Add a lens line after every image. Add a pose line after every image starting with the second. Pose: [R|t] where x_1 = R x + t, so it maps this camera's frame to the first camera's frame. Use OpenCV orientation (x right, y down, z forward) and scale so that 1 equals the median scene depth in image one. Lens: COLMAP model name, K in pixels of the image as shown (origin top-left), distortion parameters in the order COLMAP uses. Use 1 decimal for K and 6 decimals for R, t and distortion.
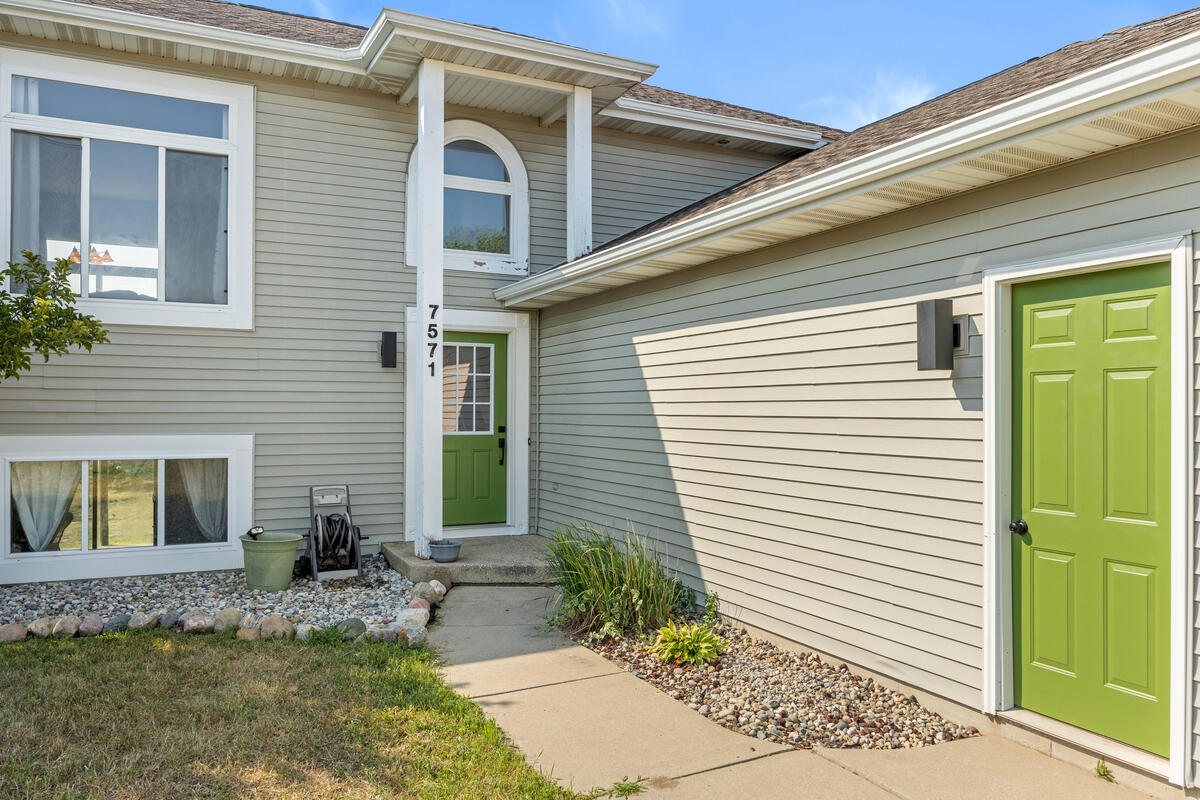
lens RADIAL K [[868.3, 0, 597.1], [0, 868.3, 401.6], [0, 0, 1]] dist [-0.000261, 0.000505]
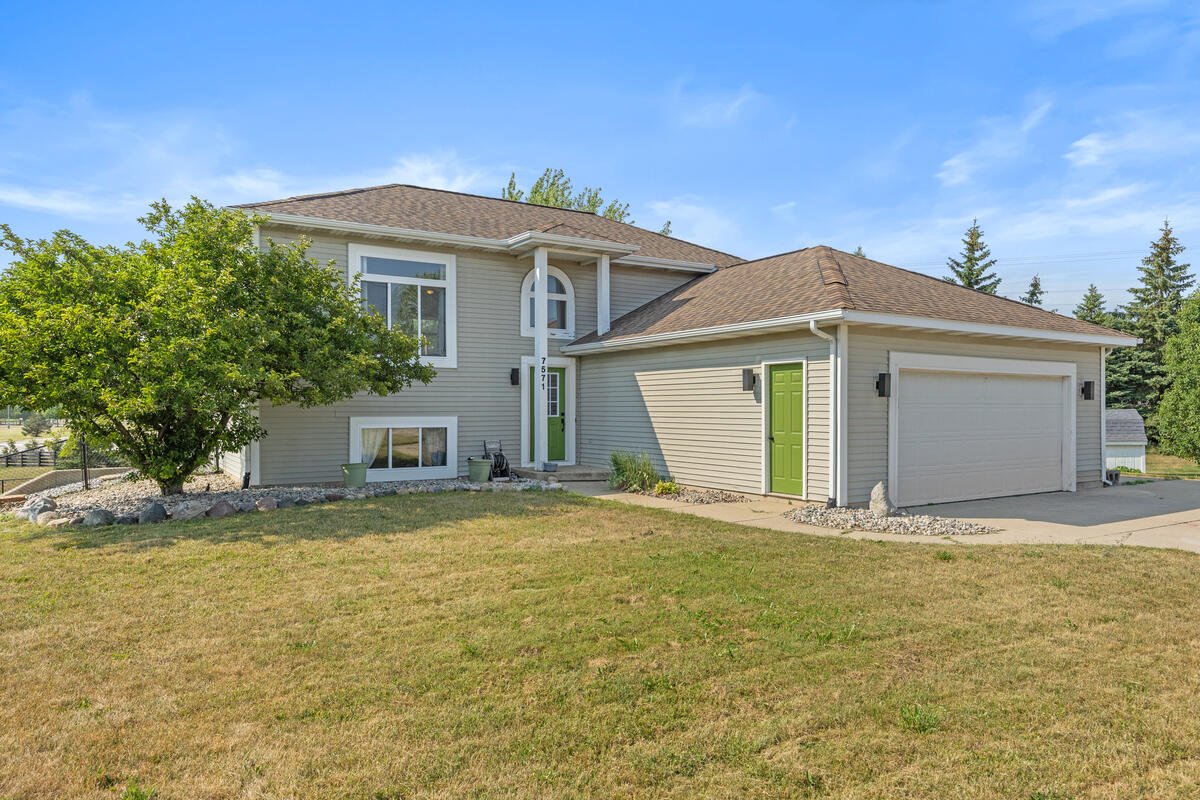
lens RADIAL K [[797.3, 0, 601.7], [0, 797.3, 402.1], [0, 0, 1]] dist [-0.000886, -0.000012]
pose [[0.994224, -0.004929, 0.107210, -0.254160], [0.004556, 0.999983, 0.003723, -0.003973], [-0.107227, -0.003213, 0.994229, -1.024875]]
